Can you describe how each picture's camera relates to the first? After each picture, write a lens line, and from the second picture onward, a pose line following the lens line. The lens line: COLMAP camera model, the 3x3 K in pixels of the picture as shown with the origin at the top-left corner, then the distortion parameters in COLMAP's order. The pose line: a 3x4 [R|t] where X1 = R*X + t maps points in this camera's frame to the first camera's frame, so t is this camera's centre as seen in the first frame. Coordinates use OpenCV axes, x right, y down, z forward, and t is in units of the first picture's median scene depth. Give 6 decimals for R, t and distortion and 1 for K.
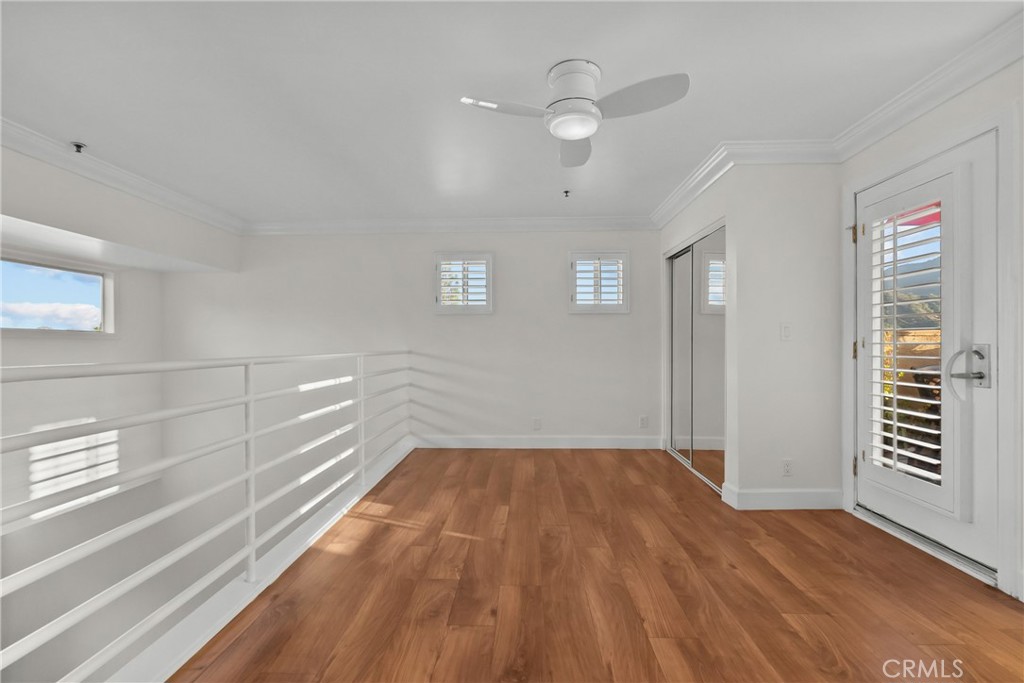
lens RADIAL K [[458.1, 0, 510.3], [0, 458.1, 347.6], [0, 0, 1]] dist [-0.003107, 0.000694]
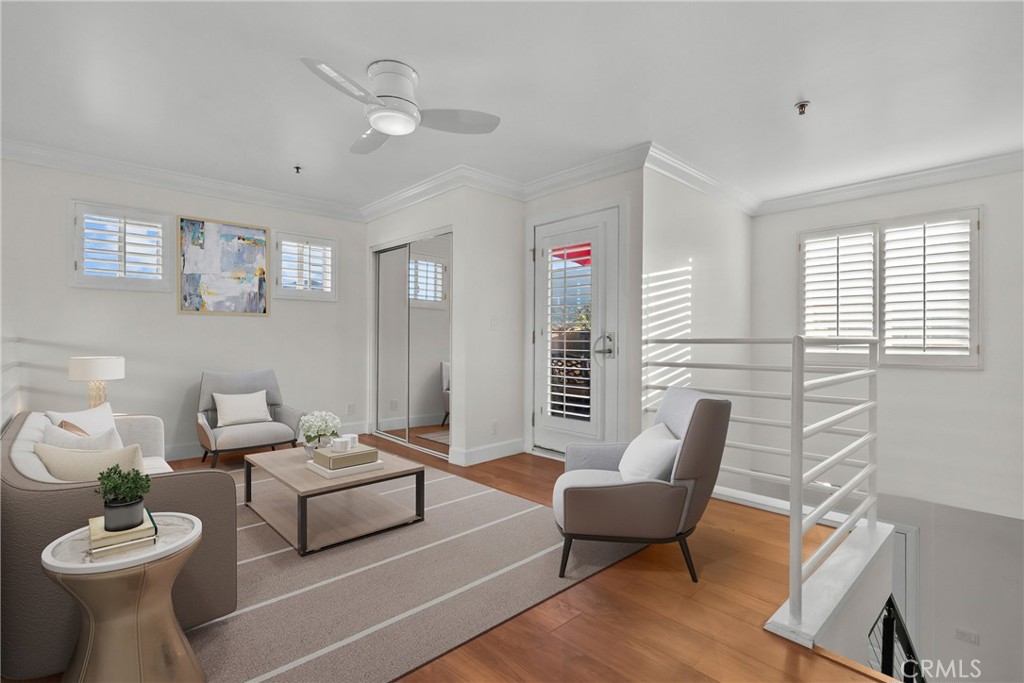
lens RADIAL K [[458.1, 0, 514.0], [0, 458.1, 341.4], [0, 0, 1]] dist [-0.003107, 0.000694]
pose [[0.719050, -0.000620, 0.694958, -0.344335], [-0.001501, 0.999996, 0.002446, 0.019381], [-0.694956, -0.002802, 0.719046, 0.031722]]
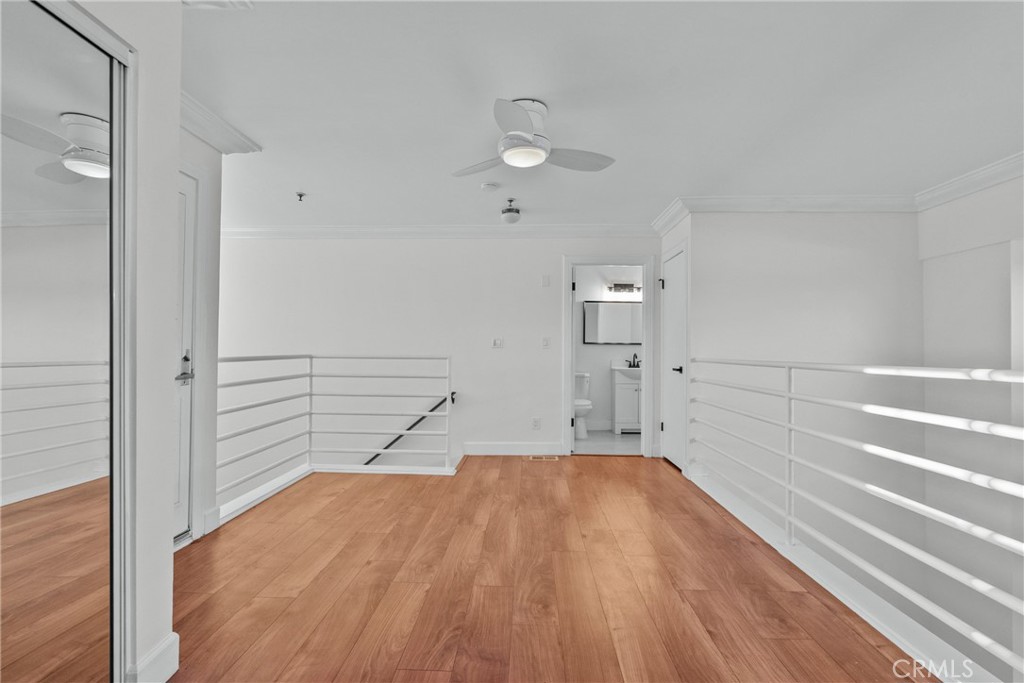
lens RADIAL K [[458.1, 0, 511.8], [0, 458.1, 345.5], [0, 0, 1]] dist [-0.003107, 0.000694]
pose [[-0.999993, -0.003397, 0.001237, 0.153075], [-0.003407, 0.999961, -0.008135, -0.008908], [-0.001209, -0.008140, -0.999966, 1.946844]]
